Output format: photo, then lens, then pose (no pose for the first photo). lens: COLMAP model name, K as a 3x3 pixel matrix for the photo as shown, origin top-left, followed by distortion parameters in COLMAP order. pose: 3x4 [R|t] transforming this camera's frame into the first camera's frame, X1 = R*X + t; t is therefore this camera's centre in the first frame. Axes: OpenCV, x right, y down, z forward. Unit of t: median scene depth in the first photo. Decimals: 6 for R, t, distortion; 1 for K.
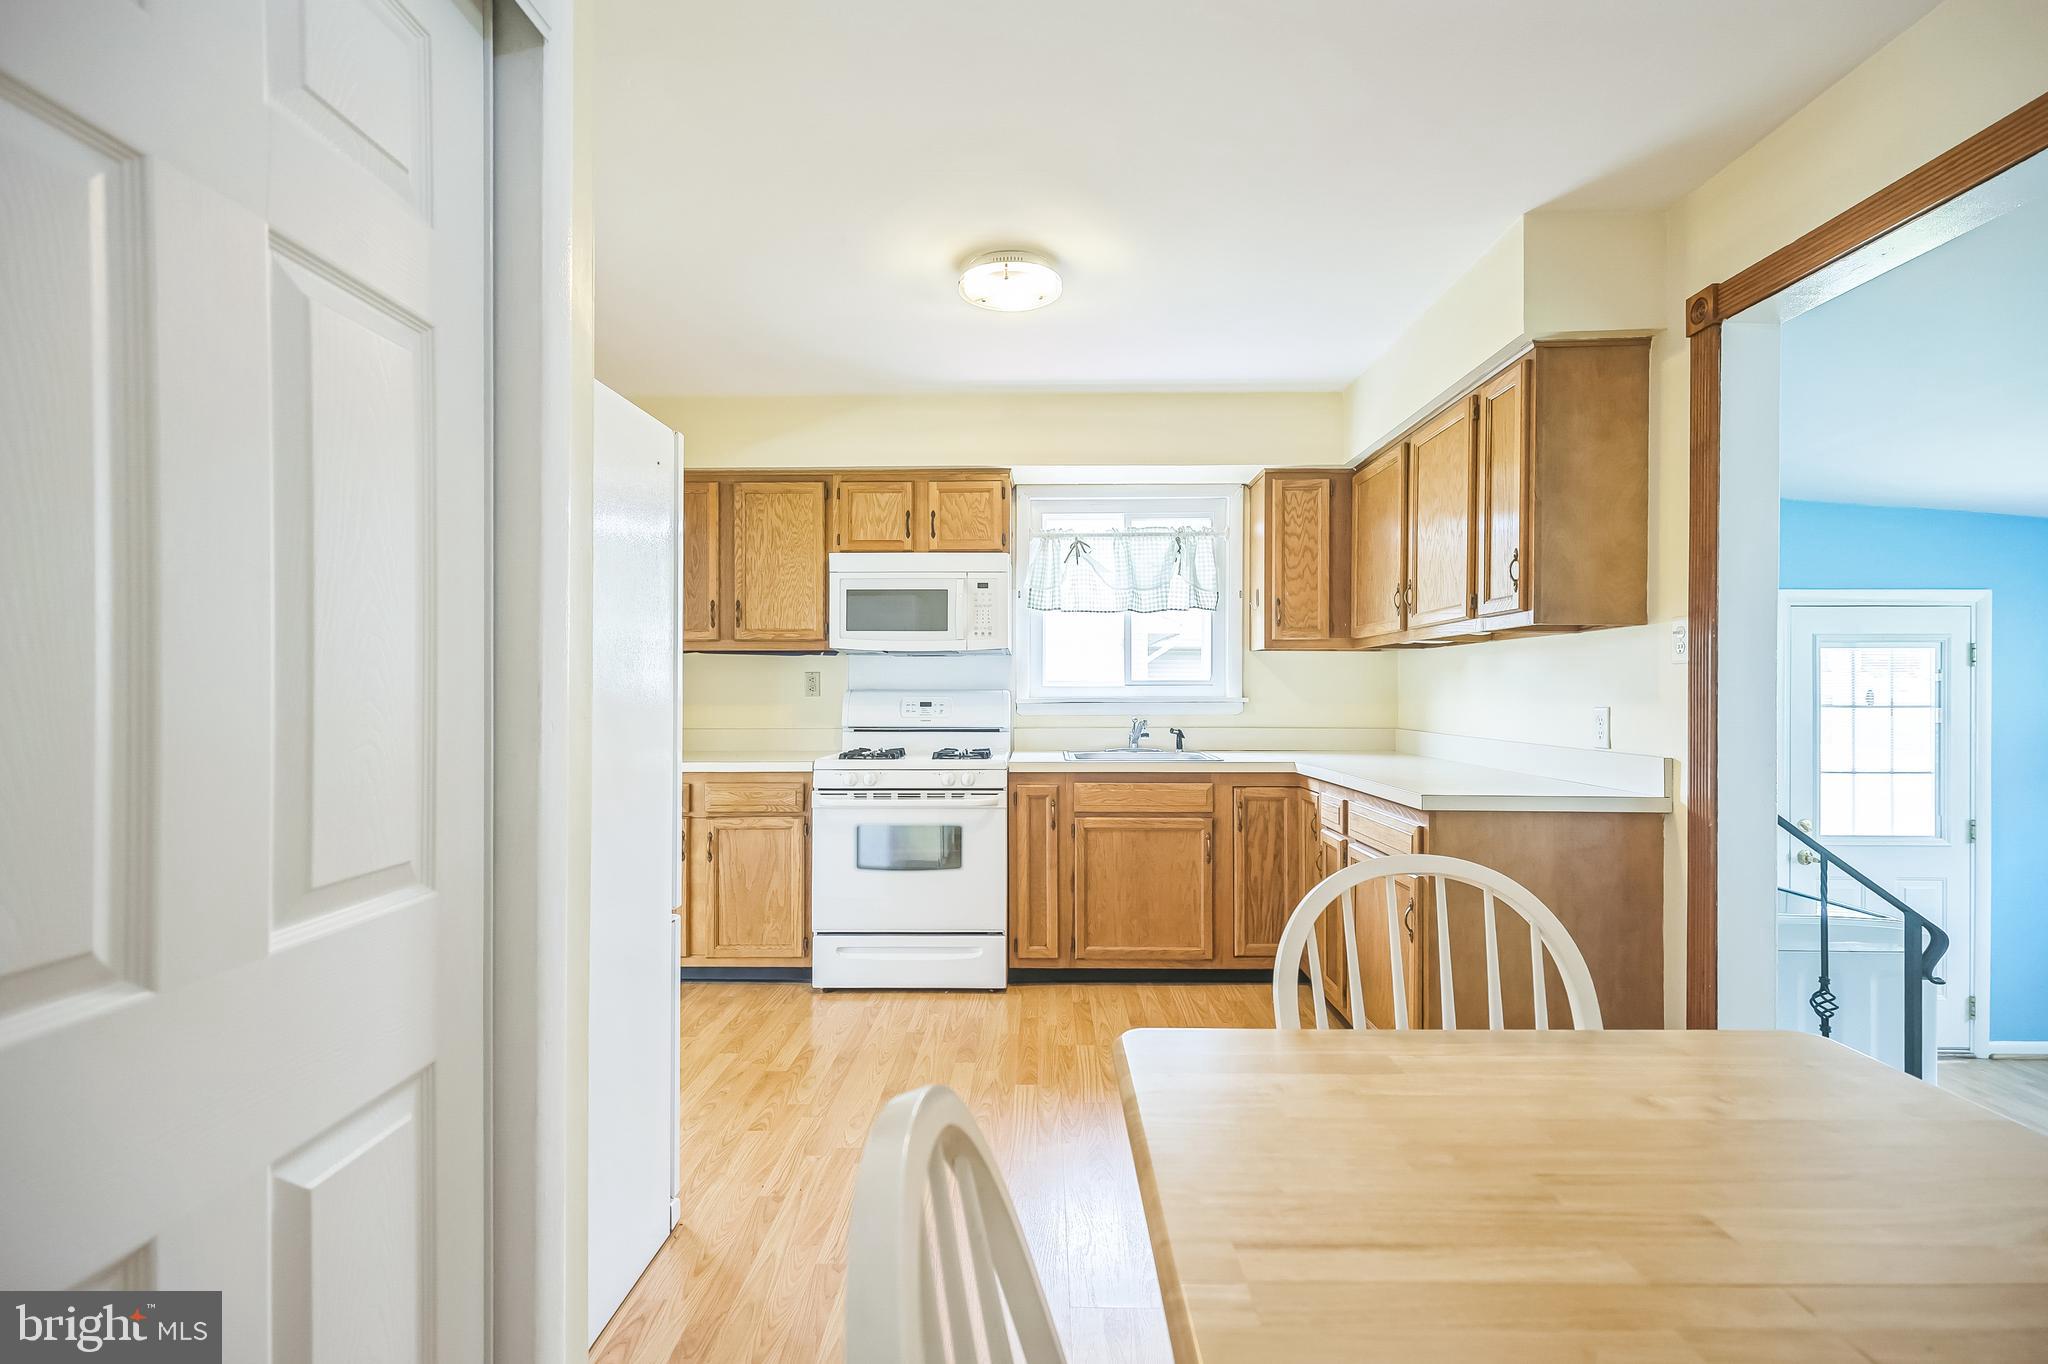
lens RADIAL K [[937.1, 0, 1016.8], [0, 937.1, 683.1], [0, 0, 1]] dist [0.014874, -0.005827]
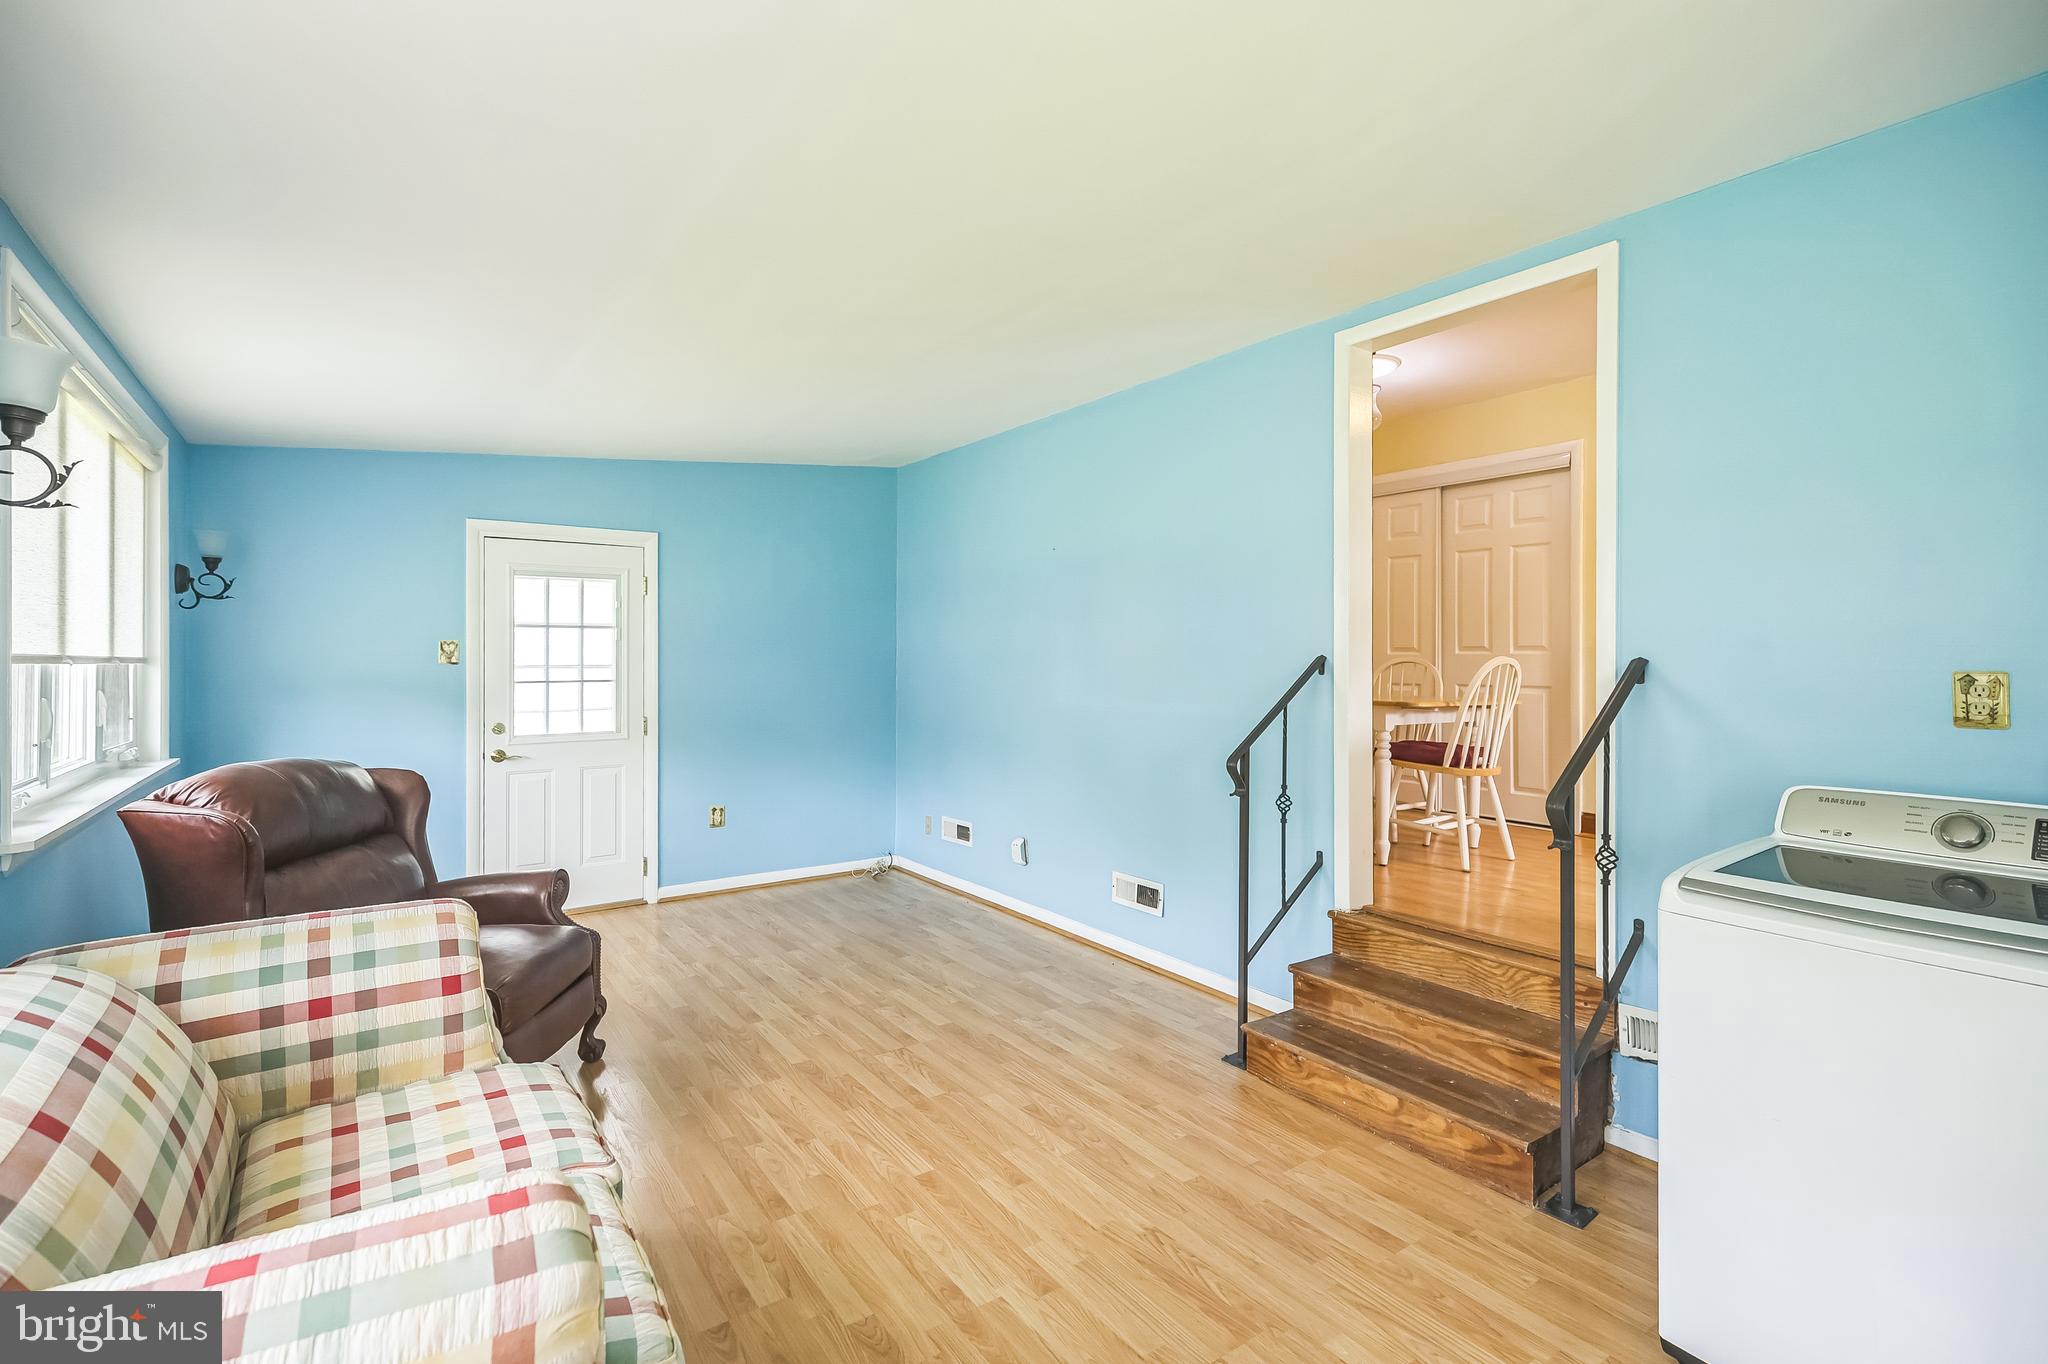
lens RADIAL K [[937.1, 0, 1028.3], [0, 937.1, 637.5], [0, 0, 1]] dist [0.014874, -0.005827]
pose [[-0.807640, -0.016270, -0.589452, 1.212544], [-0.002626, 0.999709, -0.023996, 0.068465], [0.589670, -0.017832, -0.807447, 0.896360]]
